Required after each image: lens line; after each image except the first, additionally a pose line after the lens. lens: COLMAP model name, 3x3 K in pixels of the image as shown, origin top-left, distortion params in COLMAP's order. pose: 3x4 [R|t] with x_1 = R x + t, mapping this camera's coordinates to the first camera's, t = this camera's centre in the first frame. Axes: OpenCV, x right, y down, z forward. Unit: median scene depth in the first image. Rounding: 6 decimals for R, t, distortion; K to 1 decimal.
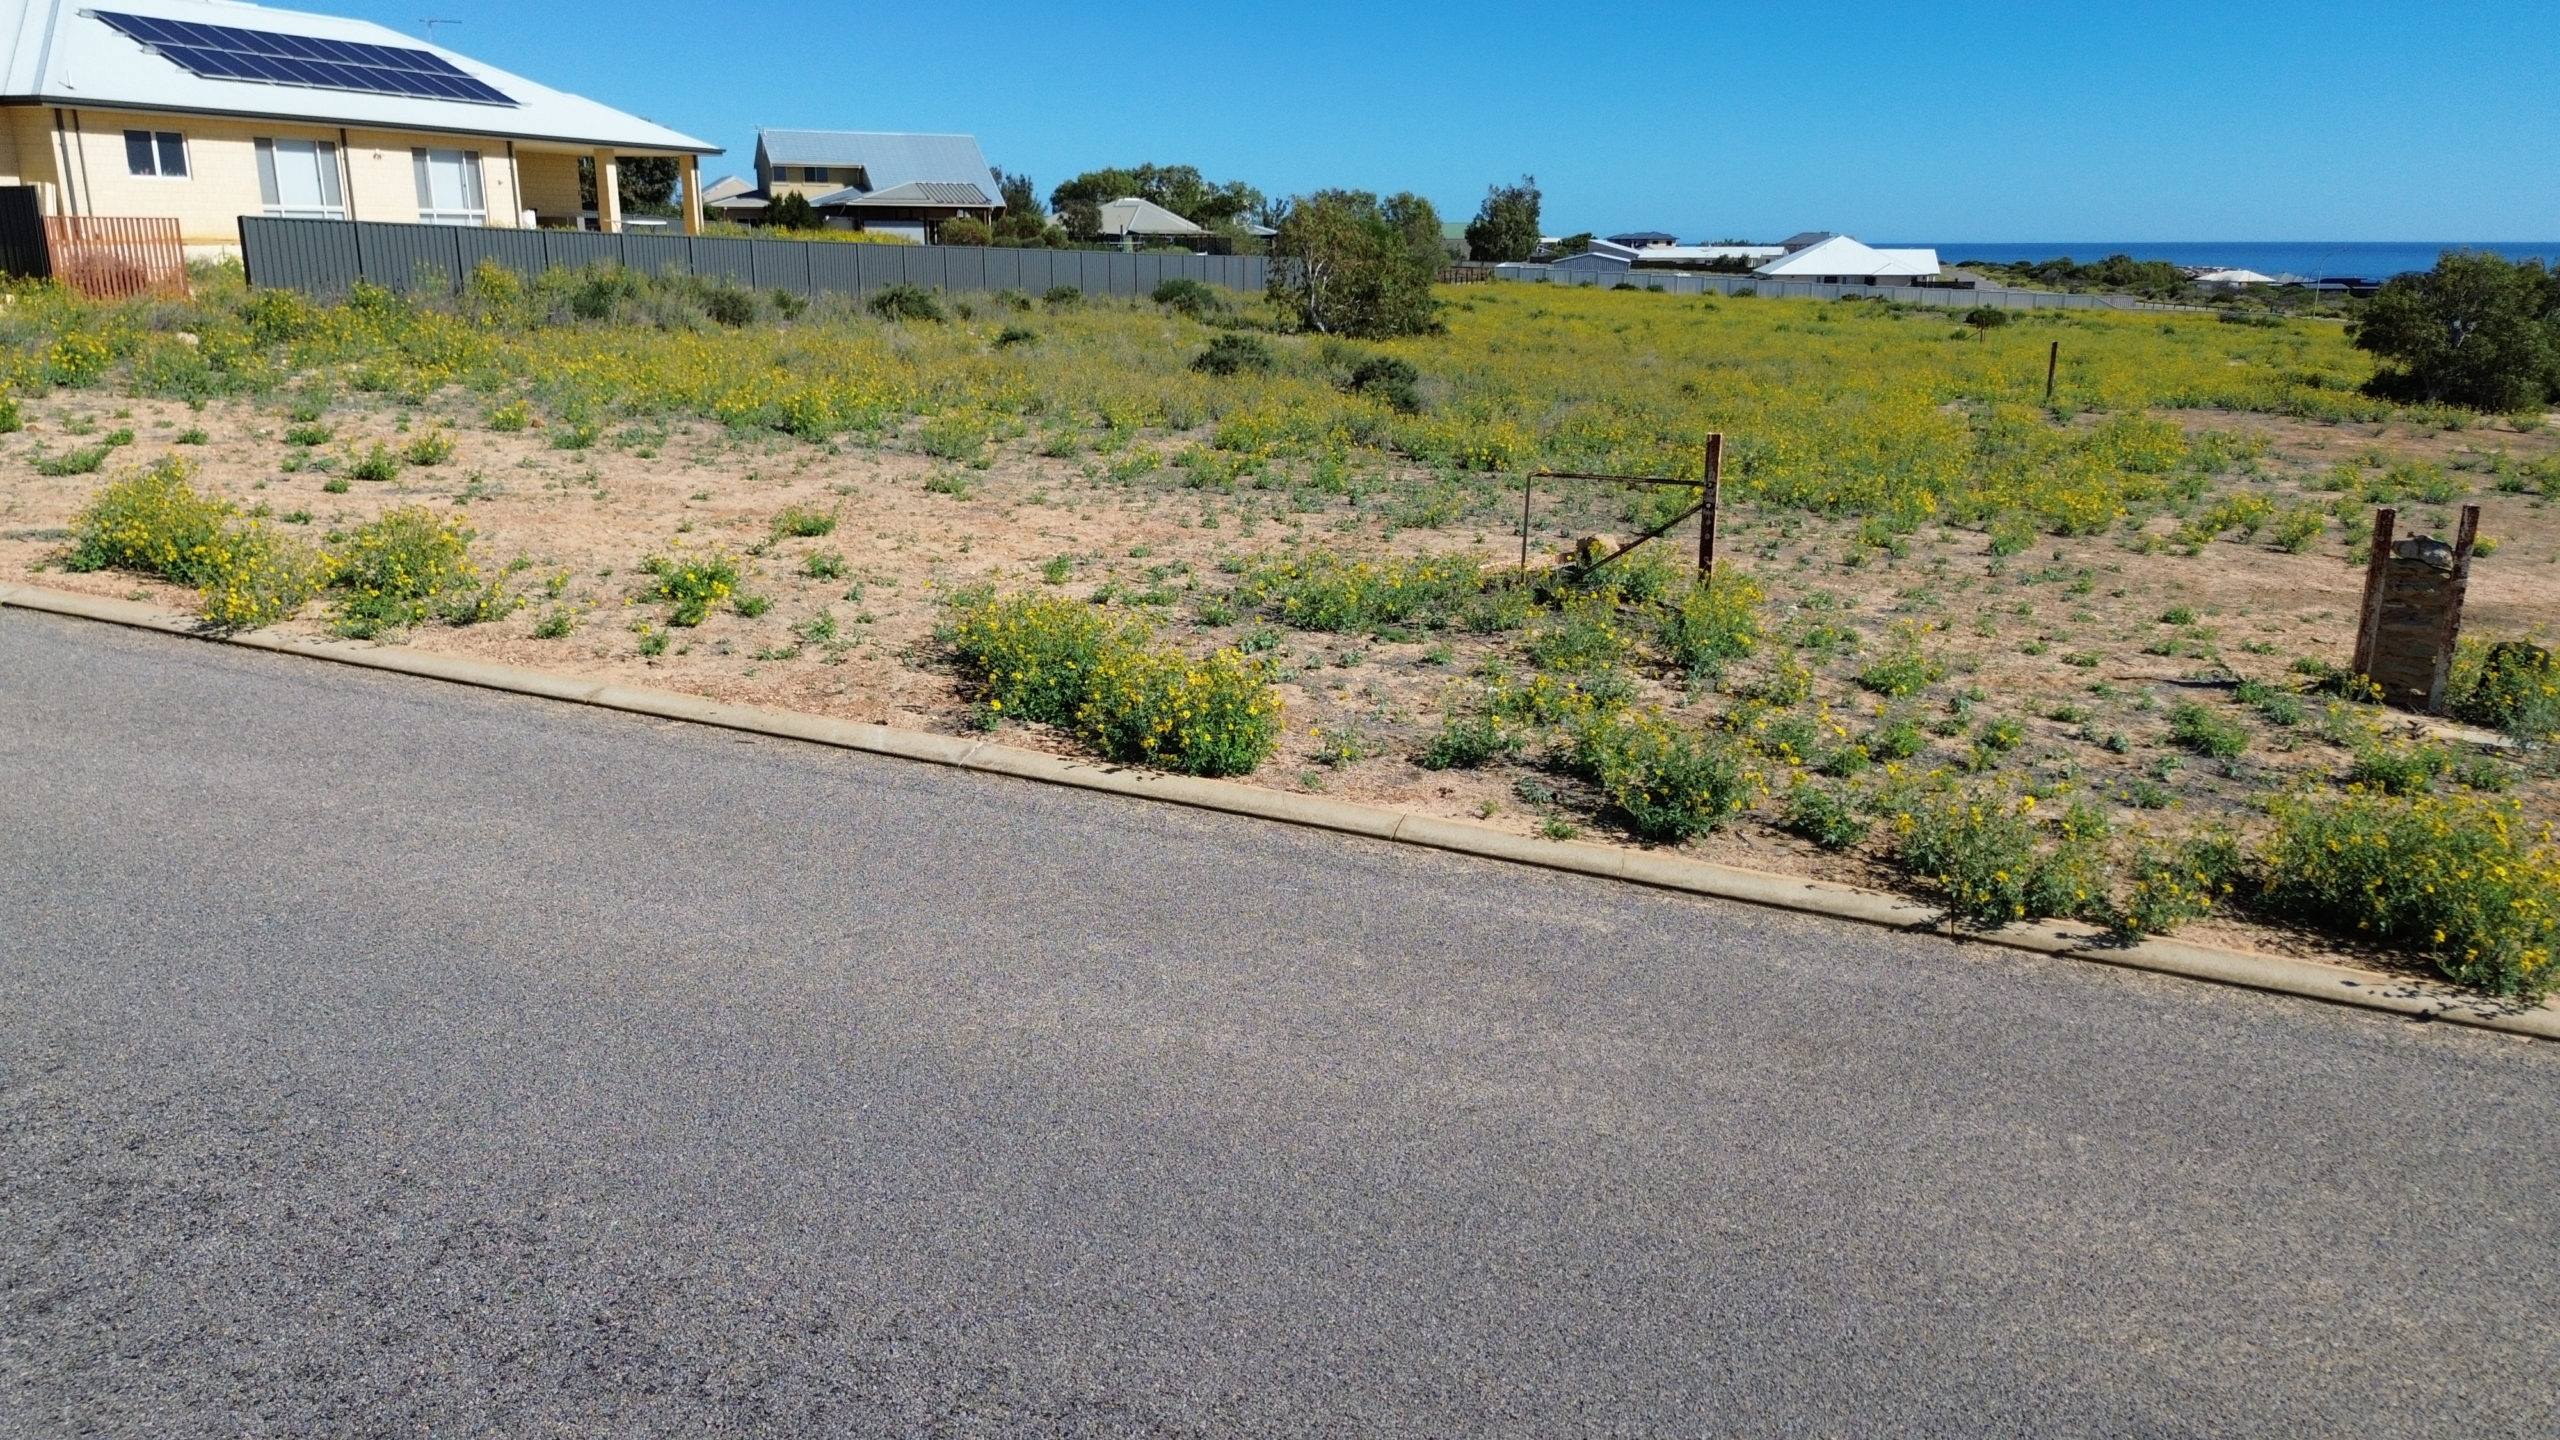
lens RADIAL K [[1814.9, 0, 1277.9], [0, 1814.9, 722.7], [0, 0, 1]] dist [0.072380, -0.059406]
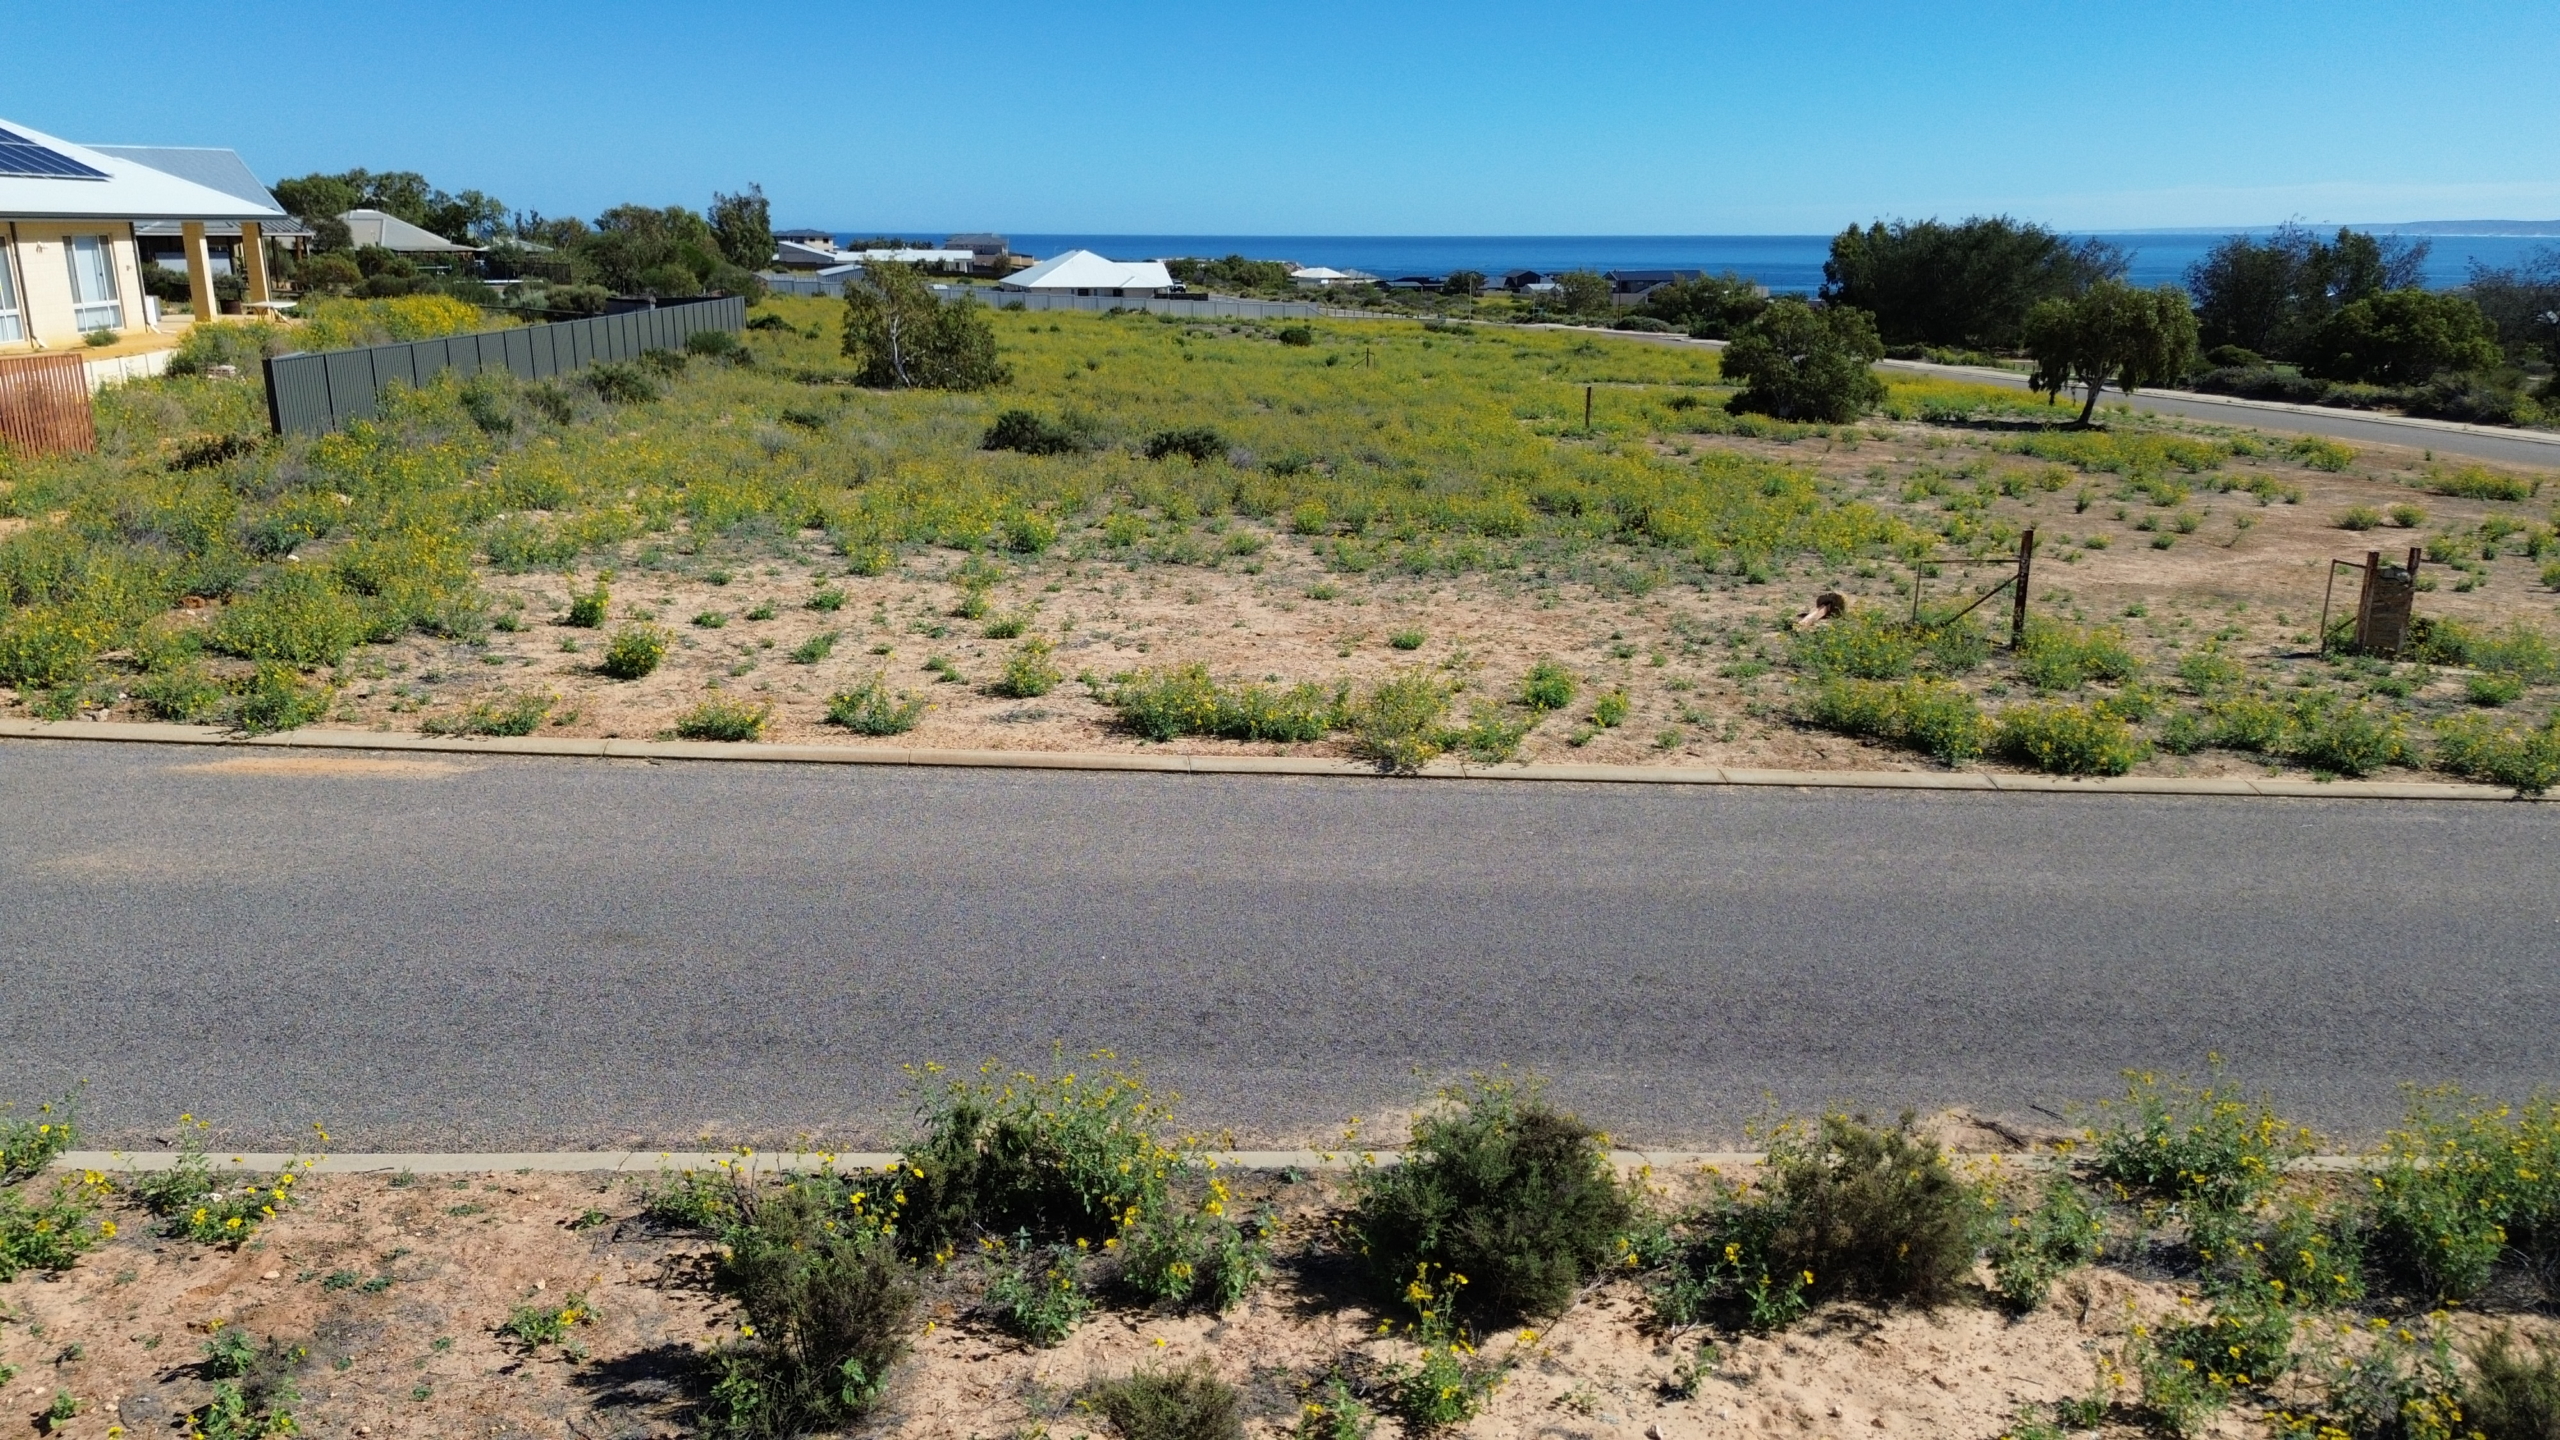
lens RADIAL K [[1814.9, 0, 1274.8], [0, 1814.9, 718.3], [0, 0, 1]] dist [0.072380, -0.059406]
pose [[0.893335, -0.117242, 0.433828, -0.099733], [0.115884, 0.992819, 0.029682, -0.011160], [-0.434192, 0.023758, 0.900507, -0.013850]]
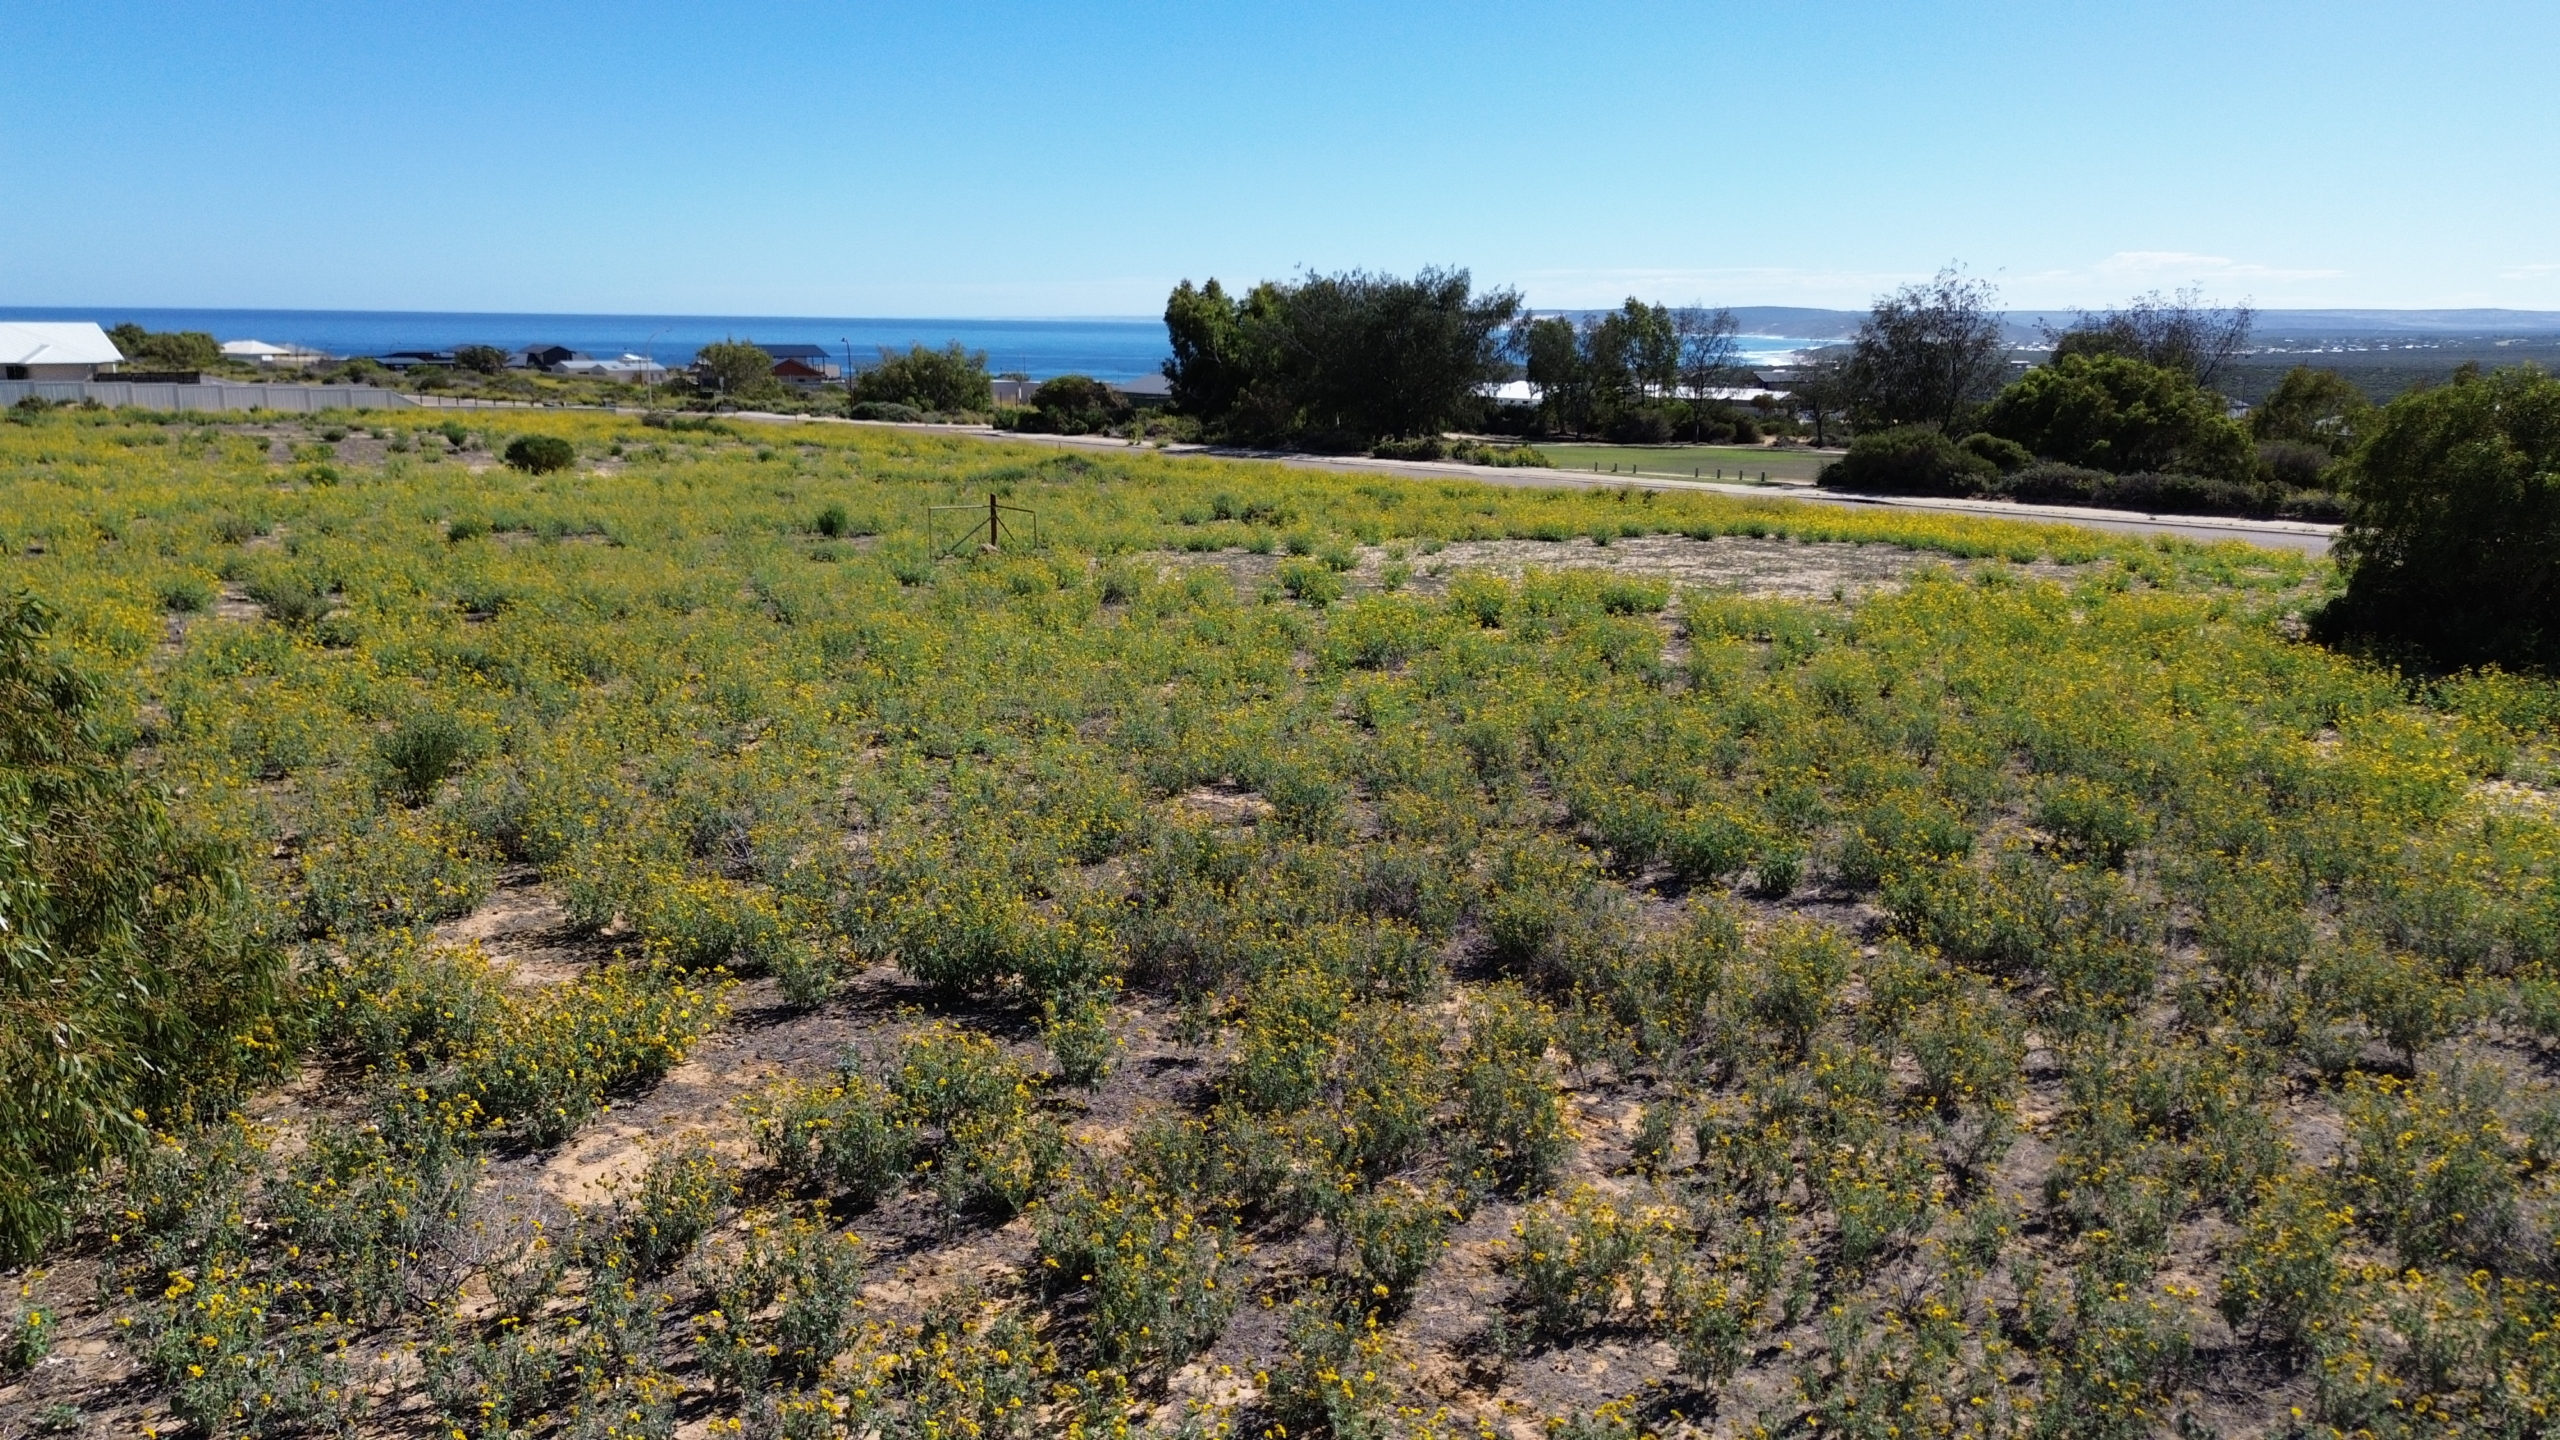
lens RADIAL K [[1814.9, 0, 1283.8], [0, 1814.9, 713.5], [0, 0, 1]] dist [0.072380, -0.059406]
pose [[0.530323, -0.179381, 0.828601, 0.006276], [0.211661, 0.974424, 0.075482, -0.087718], [-0.820949, 0.135352, 0.554728, 0.323266]]
